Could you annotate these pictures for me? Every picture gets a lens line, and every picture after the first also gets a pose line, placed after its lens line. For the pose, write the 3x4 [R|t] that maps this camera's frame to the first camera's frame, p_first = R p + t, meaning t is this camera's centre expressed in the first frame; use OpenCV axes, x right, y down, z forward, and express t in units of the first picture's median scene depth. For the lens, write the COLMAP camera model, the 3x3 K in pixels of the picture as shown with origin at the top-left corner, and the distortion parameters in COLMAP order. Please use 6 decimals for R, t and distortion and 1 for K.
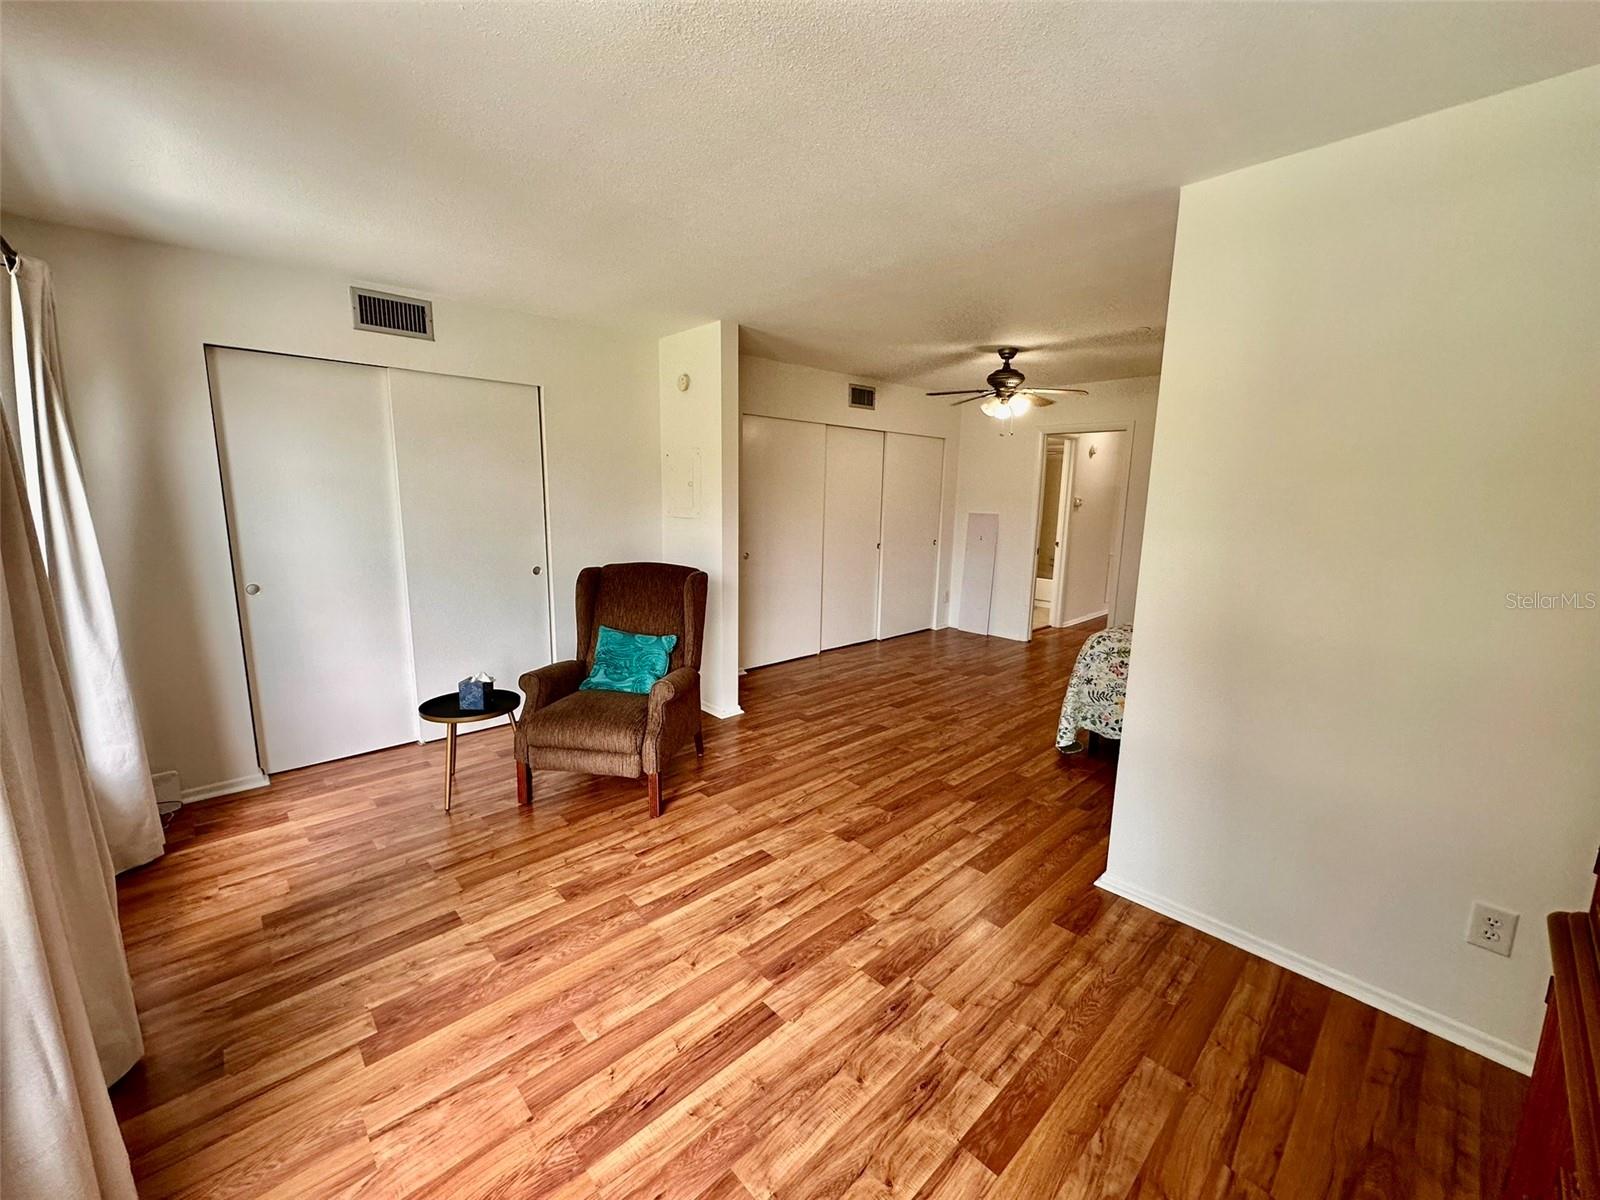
lens RADIAL K [[638.9, 0, 801.8], [0, 638.9, 599.7], [0, 0, 1]] dist [-0.002386, -0.000001]
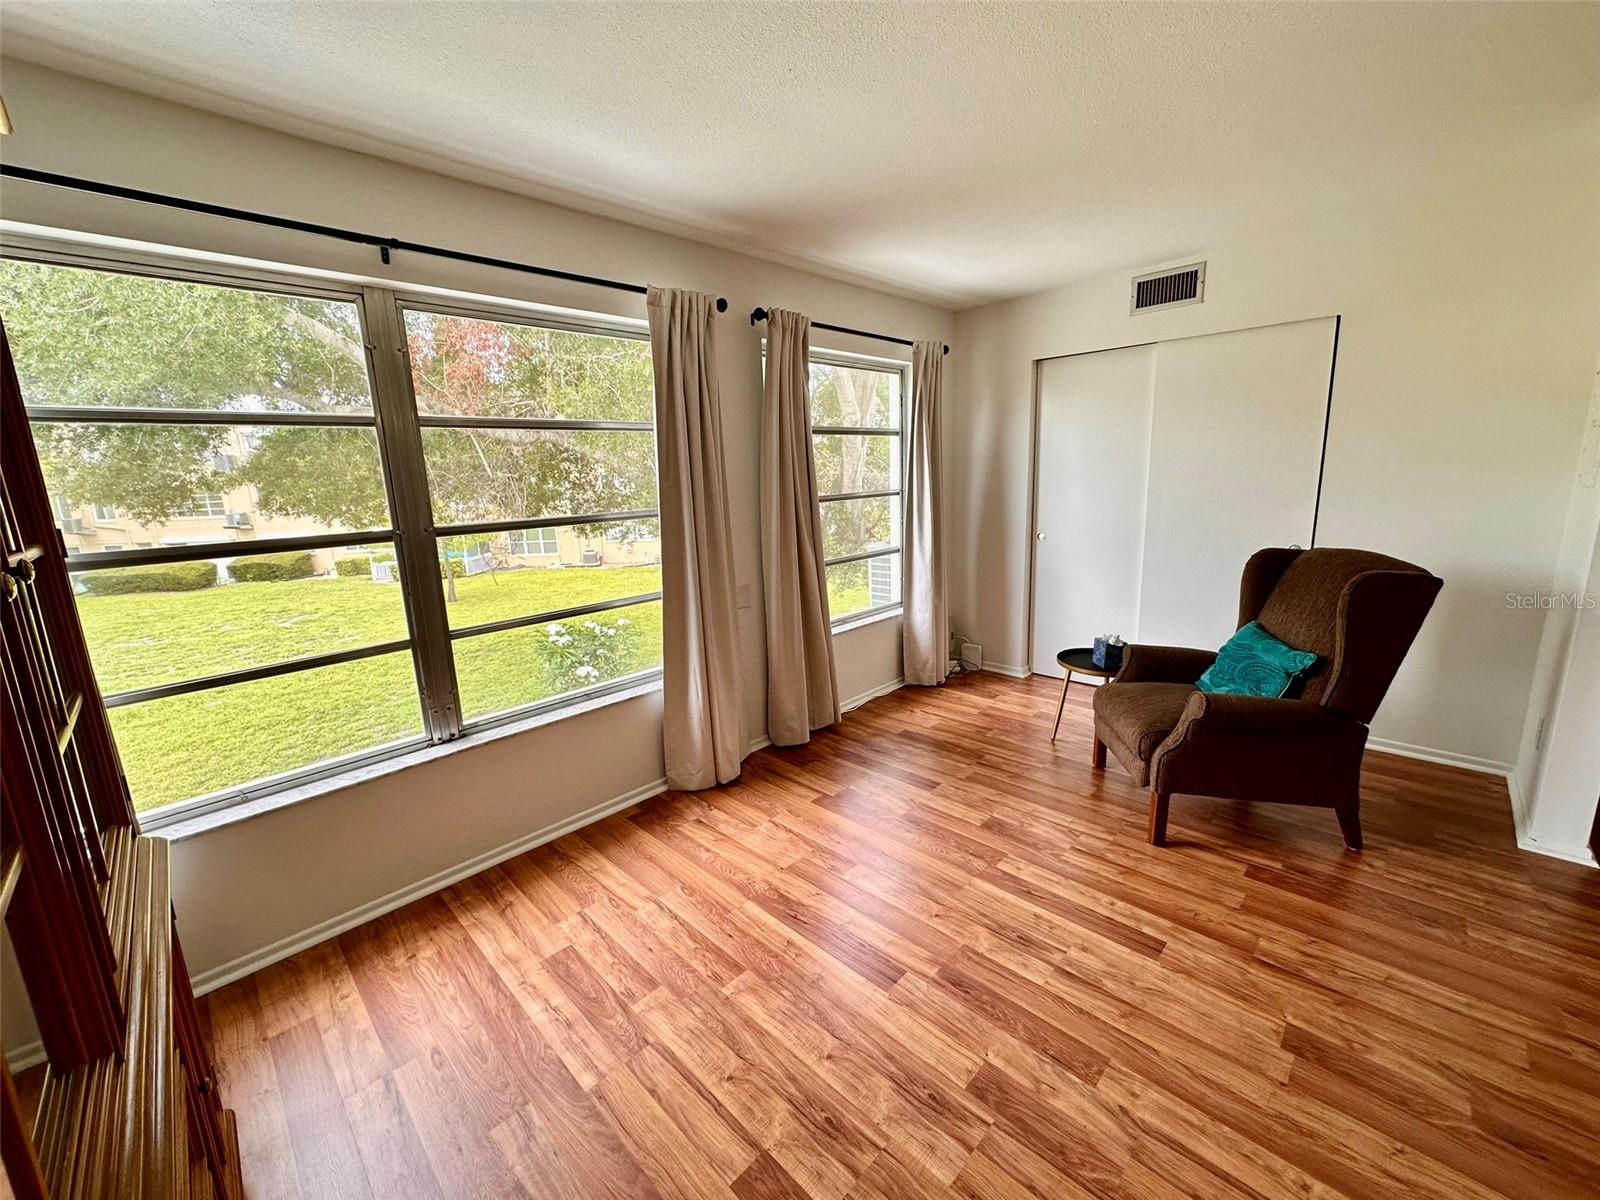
lens RADIAL K [[636.8, 0, 800.0], [0, 636.8, 600.0], [0, 0, 1]] dist [-0.000574, 0.000280]
pose [[0.034504, 0.180099, -0.983043, 0.695878], [-0.129779, 0.976108, 0.174273, -0.078355], [0.990942, 0.121565, 0.057053, 0.606544]]
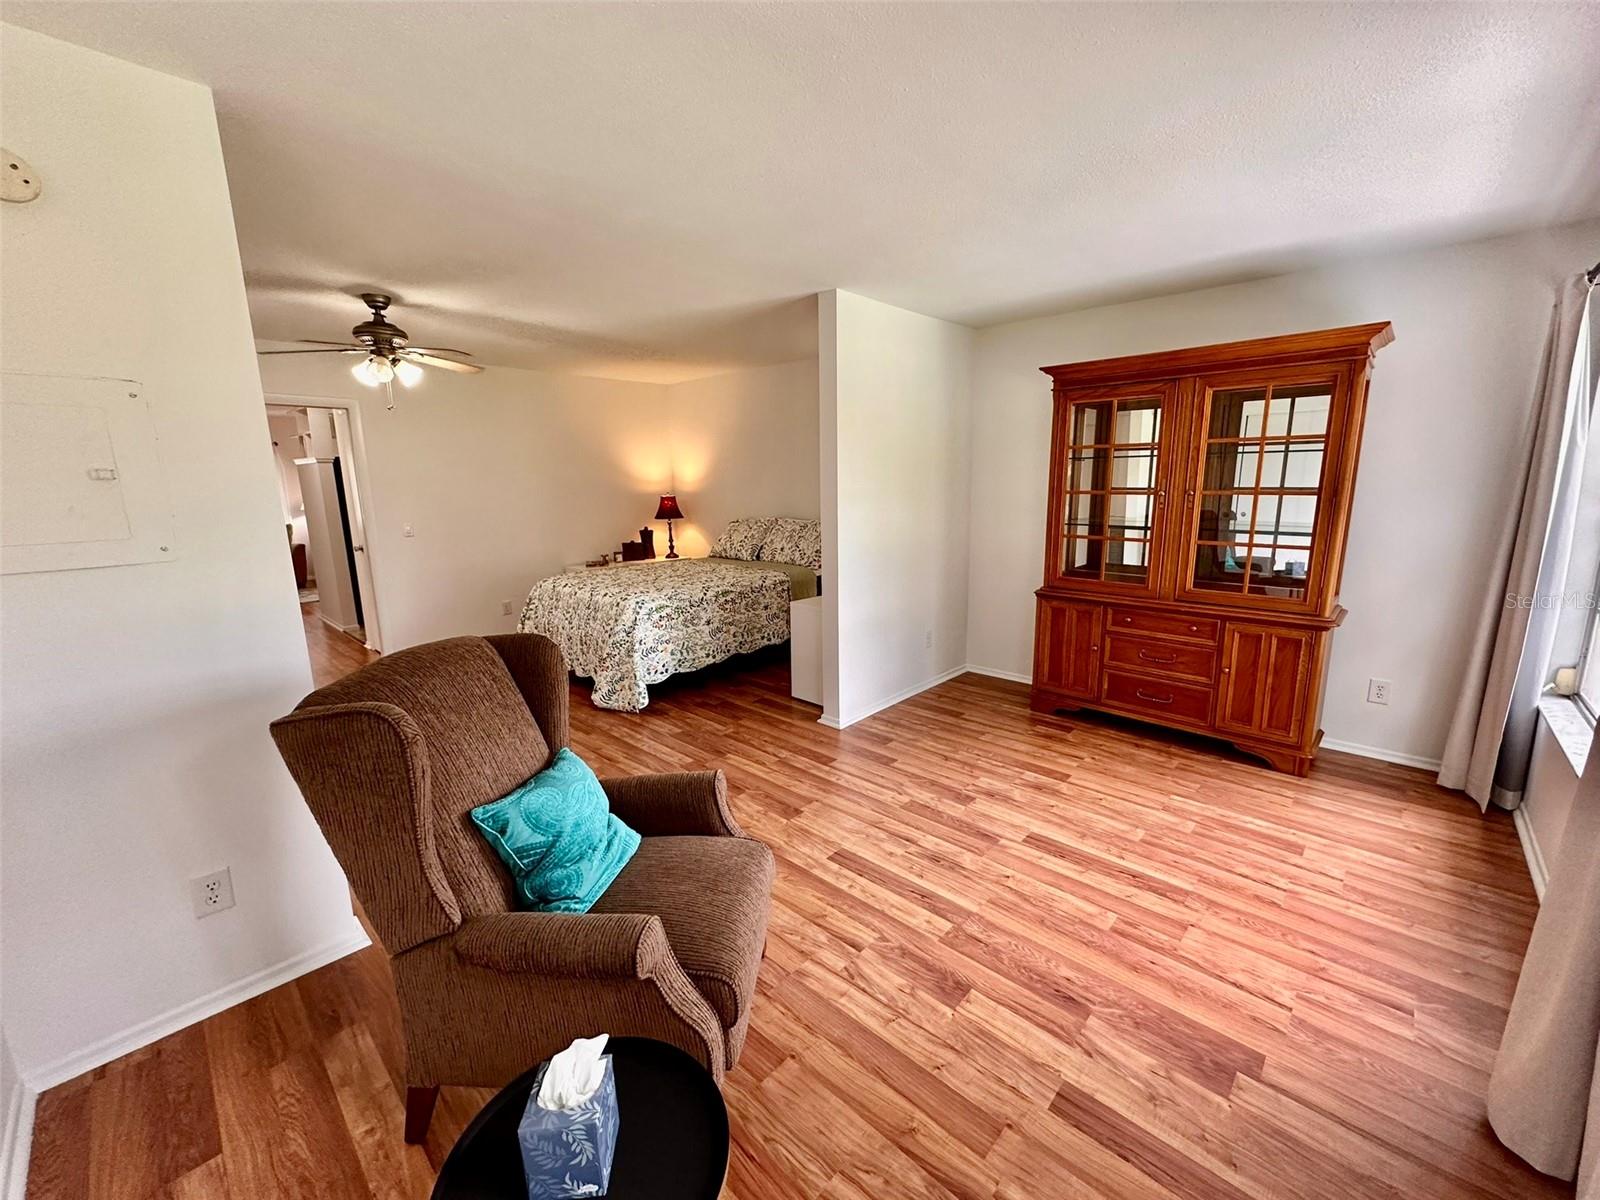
lens RADIAL K [[637.3, 0, 800.5], [0, 637.3, 598.1], [0, 0, 1]] dist [-0.001739, -0.000142]
pose [[-0.056806, -0.200547, 0.978036, -1.109086], [0.183082, 0.960913, 0.207670, -0.223381], [-0.981455, 0.190857, -0.017869, 1.201410]]
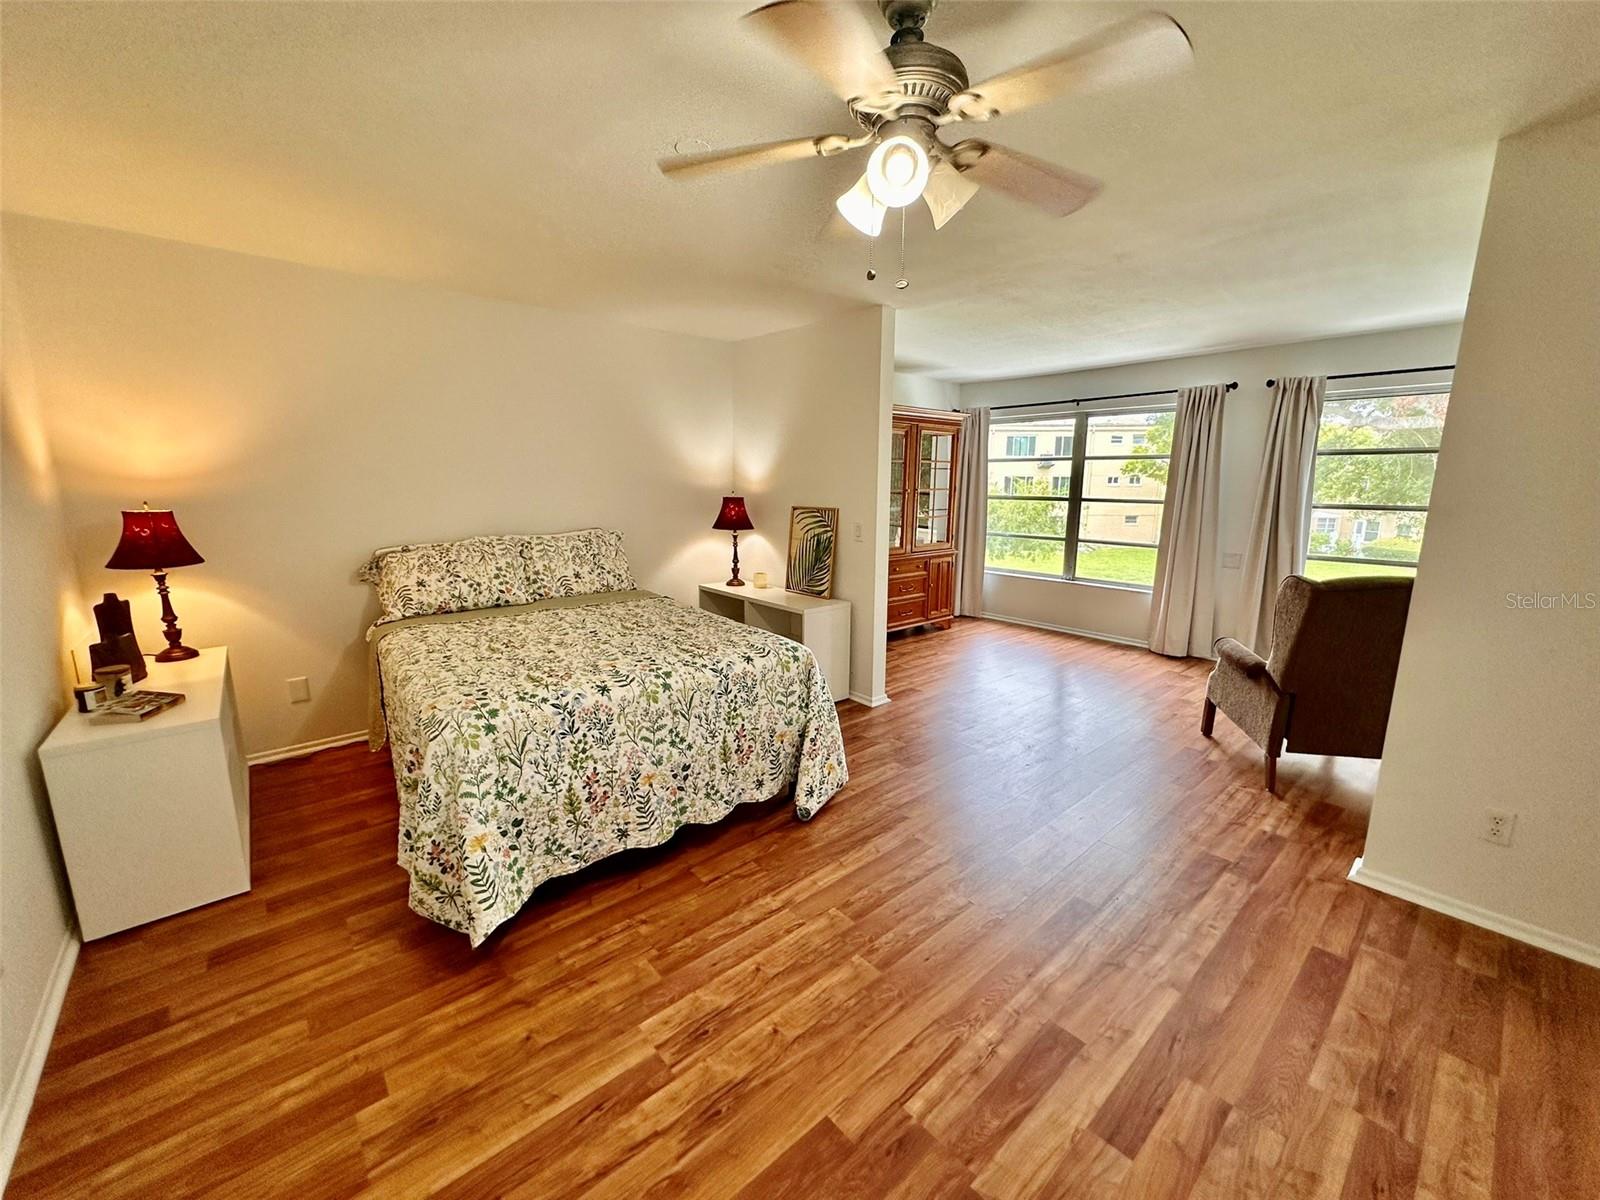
lens RADIAL K [[638.9, 0, 801.8], [0, 638.9, 599.7], [0, 0, 1]] dist [-0.002386, -0.000001]
pose [[-0.999079, -0.028888, 0.031732, 0.737924], [-0.015995, 0.936869, 0.349314, -0.469611], [-0.039819, 0.348485, -0.936468, 2.873207]]
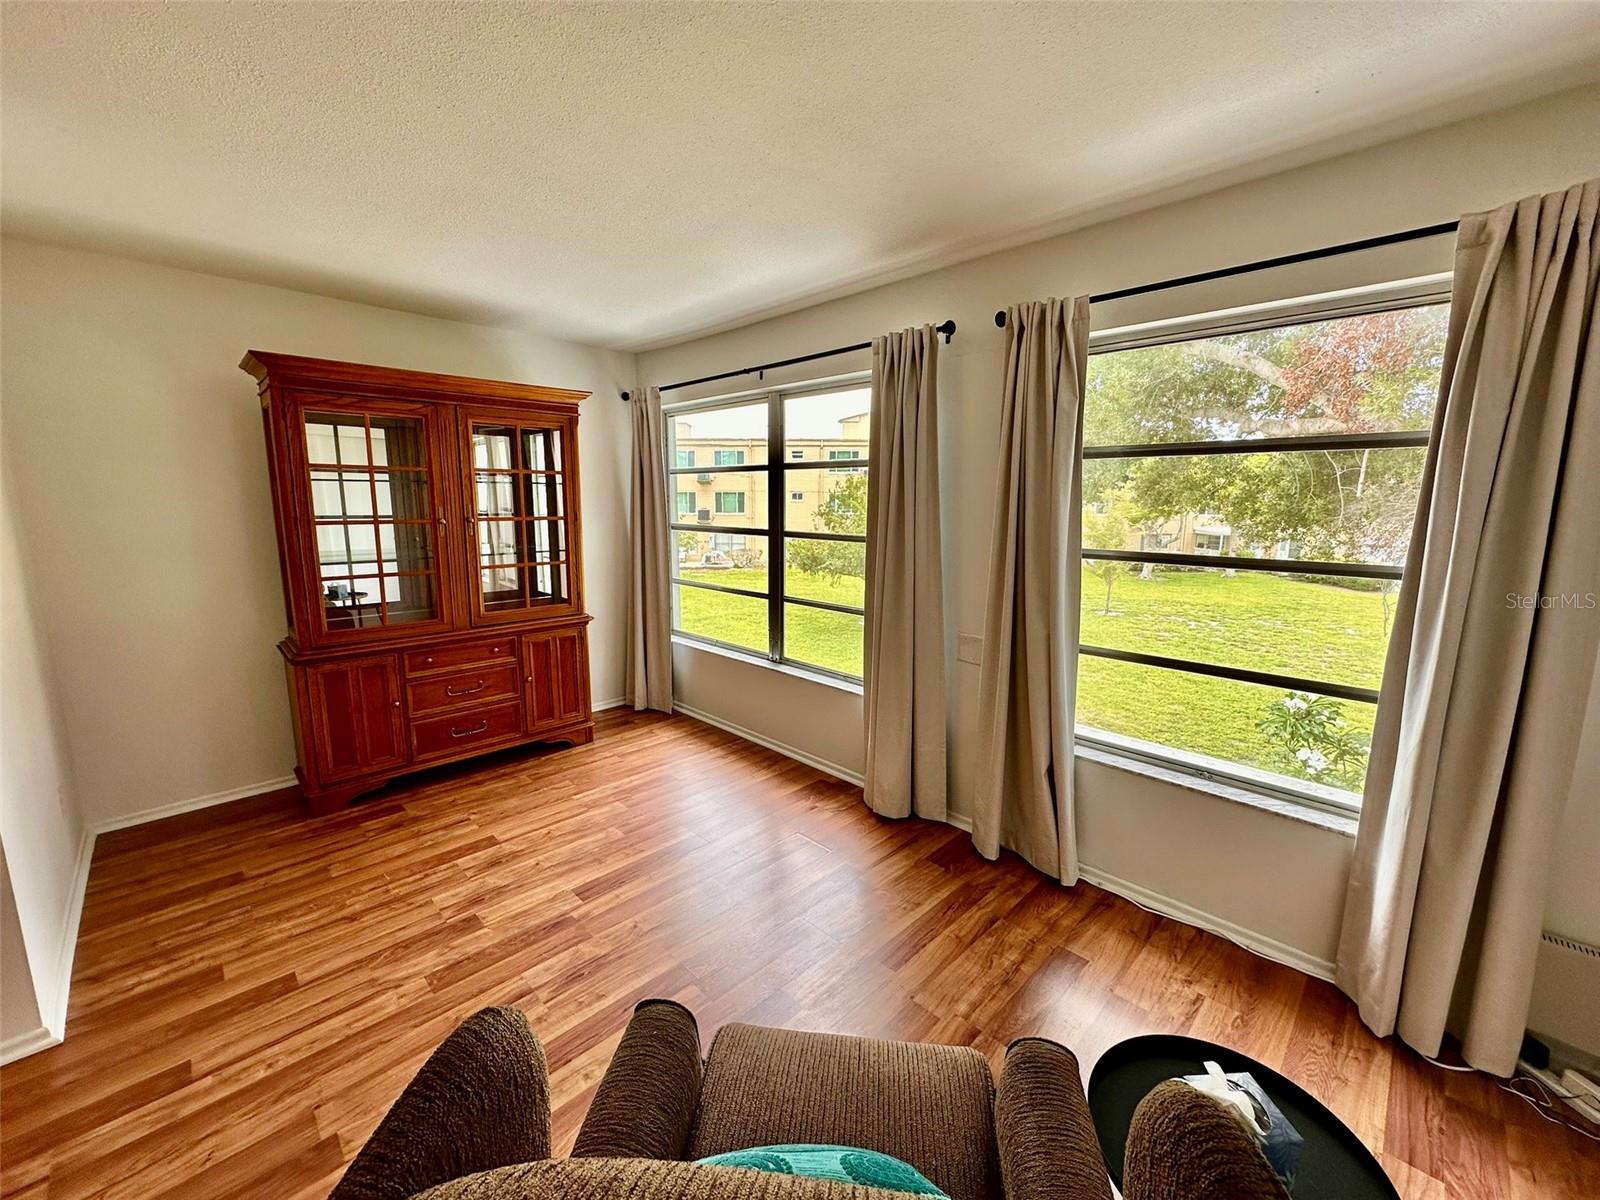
lens RADIAL K [[637.3, 0, 800.5], [0, 637.3, 598.1], [0, 0, 1]] dist [-0.001739, -0.000142]
pose [[-0.999376, -0.017728, -0.030546, -0.383163], [-0.026611, 0.946627, 0.321230, -0.312964], [0.023221, 0.321842, -0.946509, 1.735618]]
